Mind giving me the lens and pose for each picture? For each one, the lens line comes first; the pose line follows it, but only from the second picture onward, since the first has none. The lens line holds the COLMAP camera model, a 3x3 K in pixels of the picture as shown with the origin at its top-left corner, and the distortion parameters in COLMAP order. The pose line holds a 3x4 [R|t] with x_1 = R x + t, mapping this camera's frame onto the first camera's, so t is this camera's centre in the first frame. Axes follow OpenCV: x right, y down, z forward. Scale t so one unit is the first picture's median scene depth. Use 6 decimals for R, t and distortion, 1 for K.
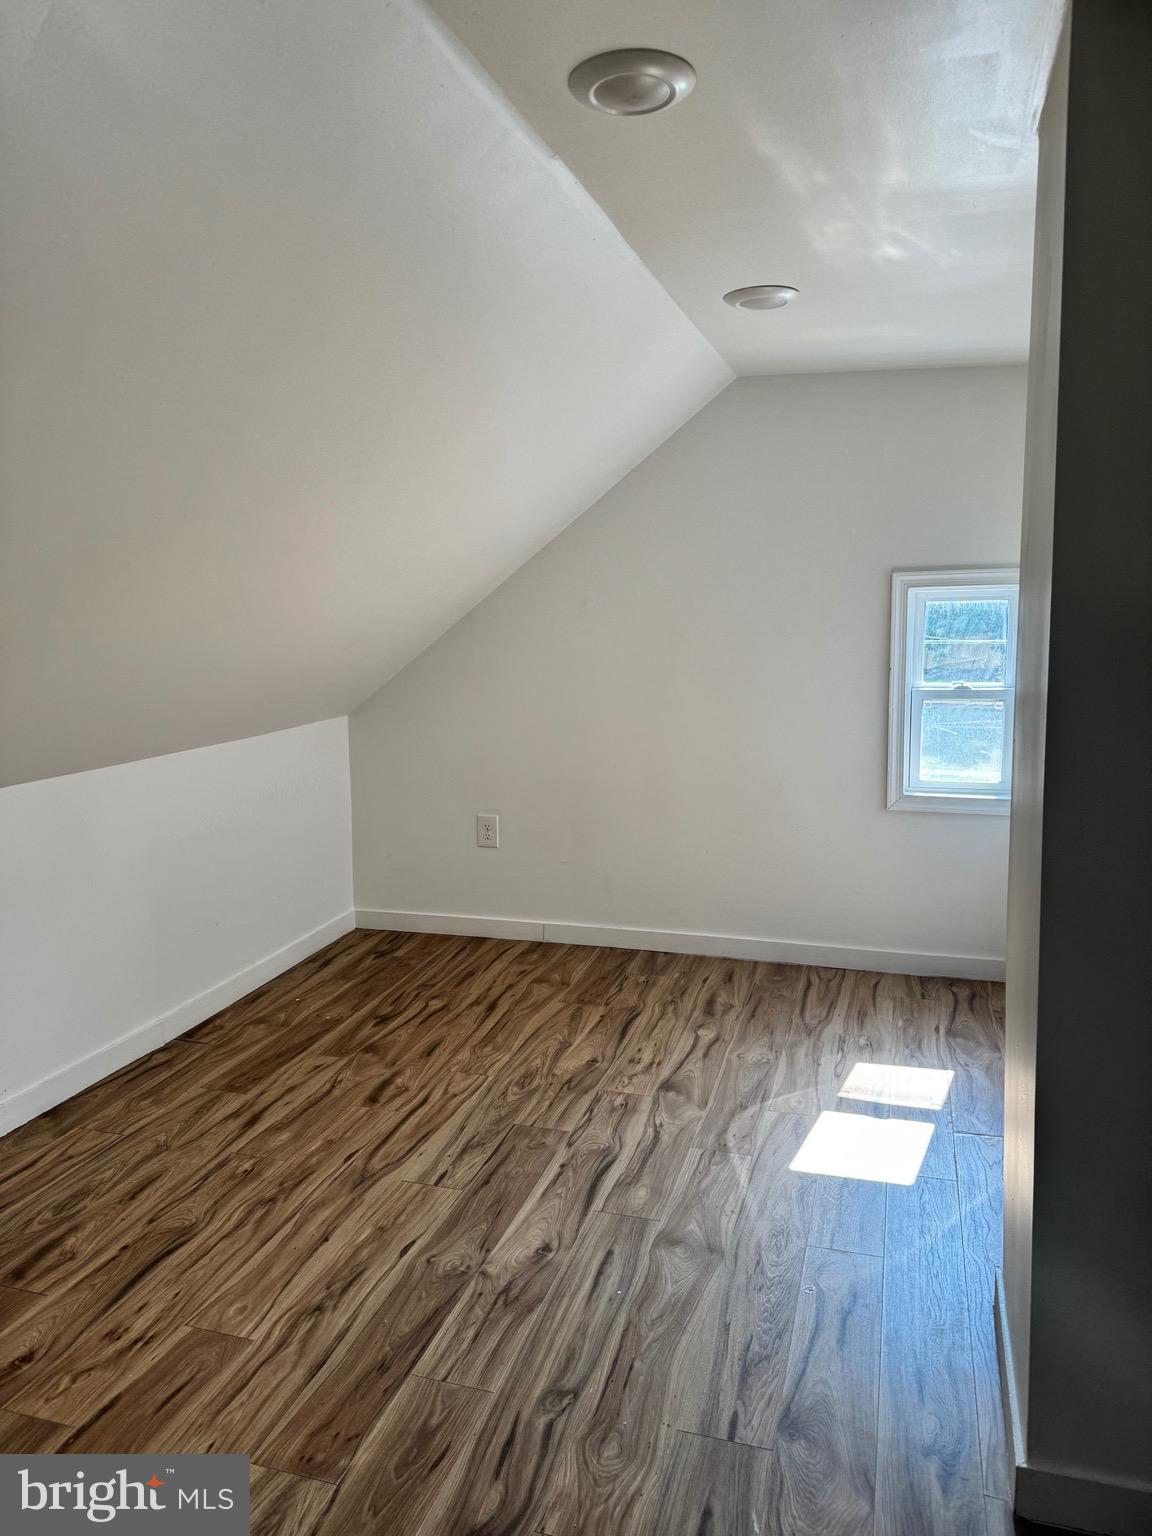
lens RADIAL K [[1091.0, 0, 540.4], [0, 1091.0, 762.9], [0, 0, 1]] dist [0.016510, -0.045350]
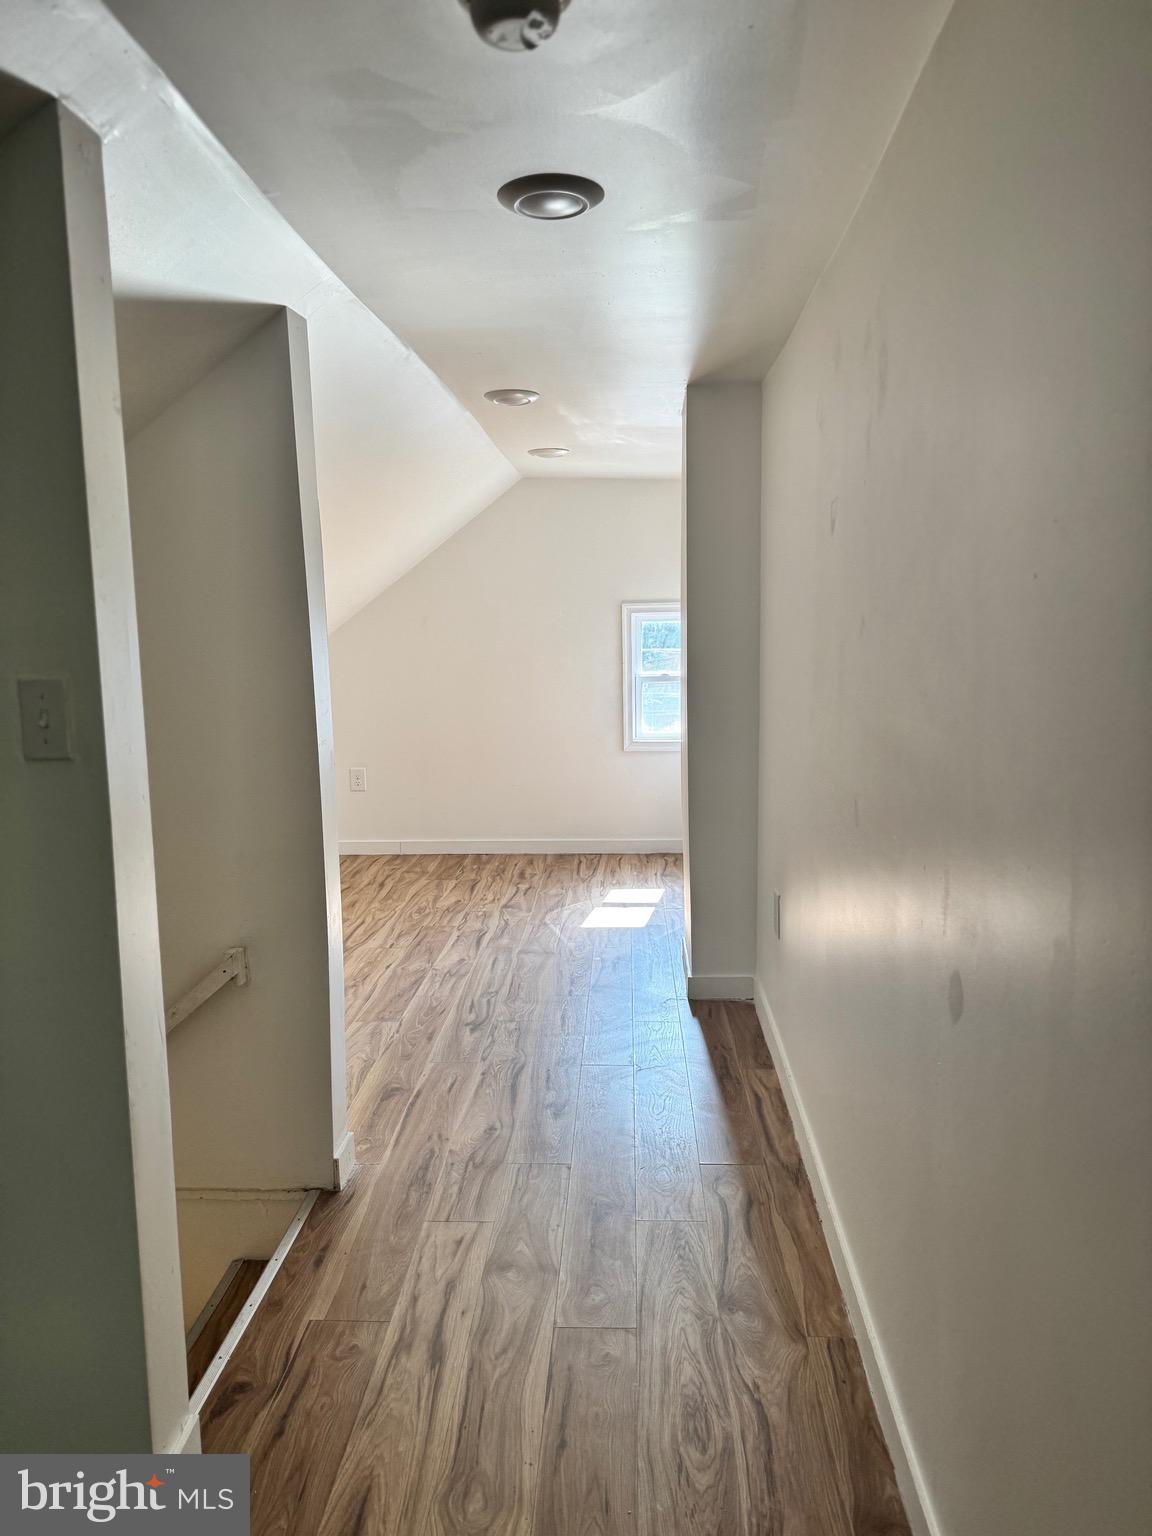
lens RADIAL K [[1091.0, 0, 580.6], [0, 1091.0, 764.0], [0, 0, 1]] dist [0.016510, -0.045350]
pose [[0.961953, -0.026298, 0.271945, -0.244203], [0.030486, 0.999473, -0.011183, 0.103700], [-0.271508, 0.019048, 0.962248, -0.715001]]
